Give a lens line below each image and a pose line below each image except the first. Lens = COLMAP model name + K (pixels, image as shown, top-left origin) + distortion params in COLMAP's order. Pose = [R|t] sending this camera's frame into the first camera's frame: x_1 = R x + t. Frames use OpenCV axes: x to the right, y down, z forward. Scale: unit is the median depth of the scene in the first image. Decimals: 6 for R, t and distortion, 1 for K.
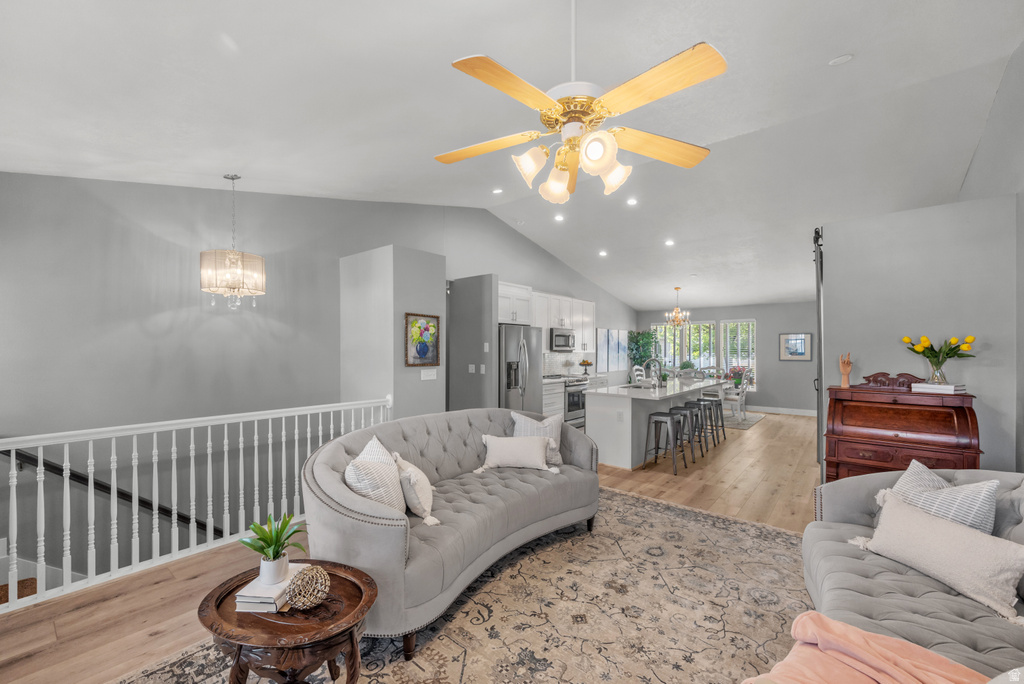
lens RADIAL K [[417.4, 0, 510.6], [0, 417.4, 348.2], [0, 0, 1]] dist [0.001178, 0.000015]
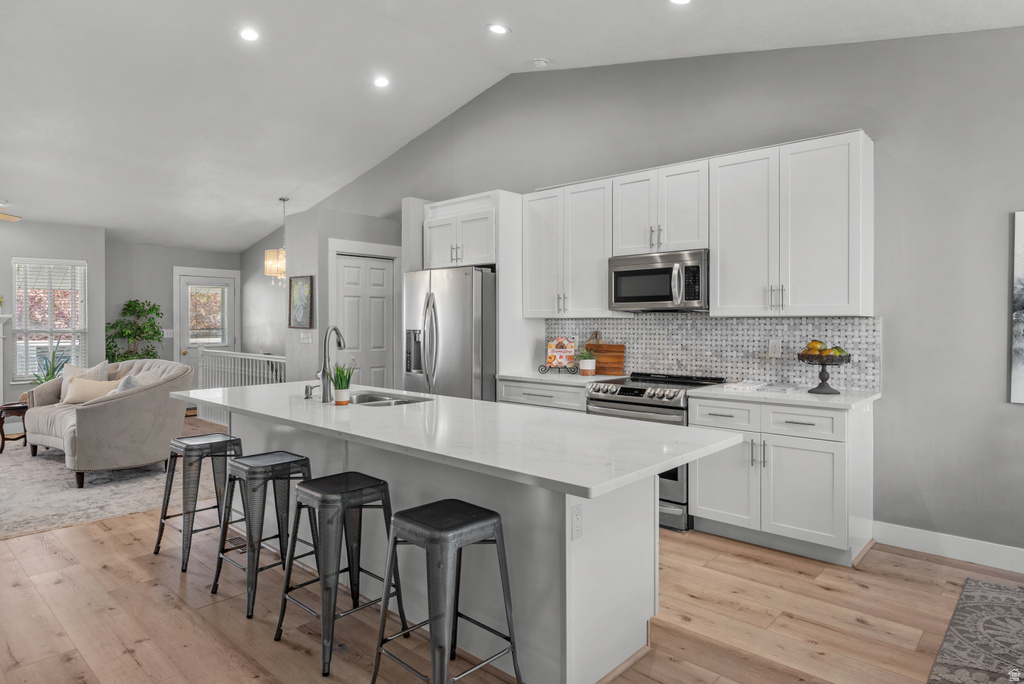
lens RADIAL K [[601.2, 0, 512.8], [0, 601.2, 321.9], [0, 0, 1]] dist [-0.003403, -0.001117]
pose [[-0.042509, -0.000420, -0.999096, 0.608282], [0.000298, 1.000000, -0.000434, 0.013674], [0.999096, -0.000316, -0.042509, 0.804521]]
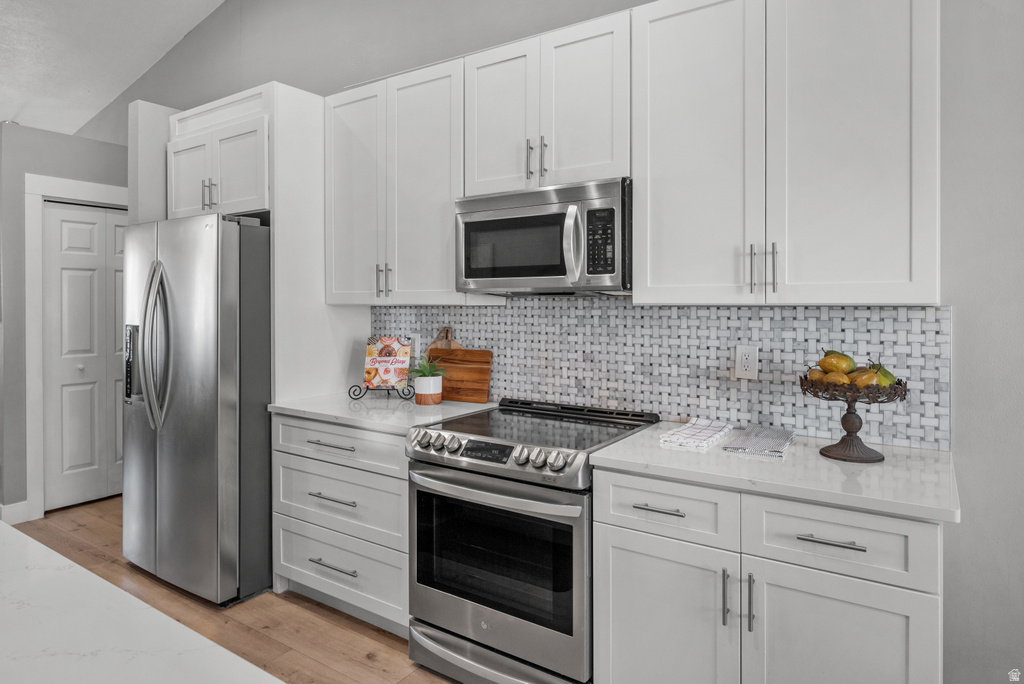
lens RADIAL K [[601.2, 0, 513.5], [0, 601.2, 303.5], [0, 0, 1]] dist [-0.003403, -0.001117]
pose [[0.099030, 0.000239, -0.995084, 0.380818], [0.000963, 0.999999, 0.000336, 0.008838], [0.995084, -0.000991, 0.099030, 0.863031]]
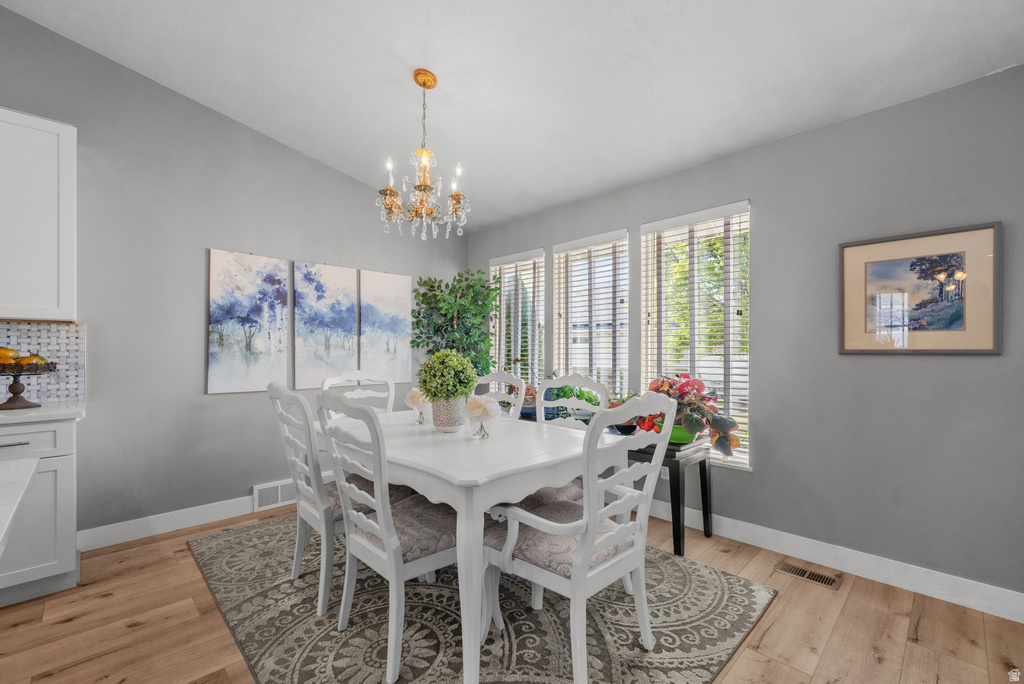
lens RADIAL K [[437.8, 0, 516.4], [0, 437.8, 351.9], [0, 0, 1]] dist [0.004542, 0.000141]
pose [[0.995409, -0.000906, -0.095705, 0.506702], [0.001148, 0.999996, 0.002468, 0.028923], [0.095702, -0.002567, 0.995407, 0.767600]]
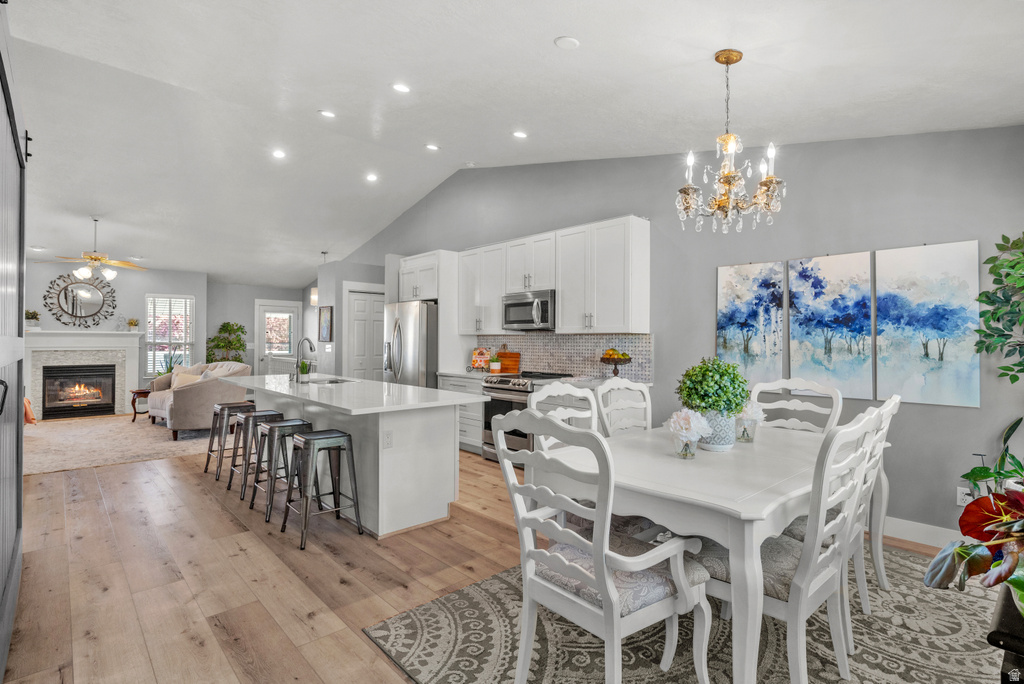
lens RADIAL K [[495.1, 0, 518.8], [0, 495.1, 339.4], [0, 0, 1]] dist [-0.000788, 0.000773]
pose [[-0.121881, -0.004153, -0.992536, 0.727352], [-0.004361, 0.999984, -0.003649, 0.018641], [0.992535, 0.003884, -0.121898, 0.964144]]
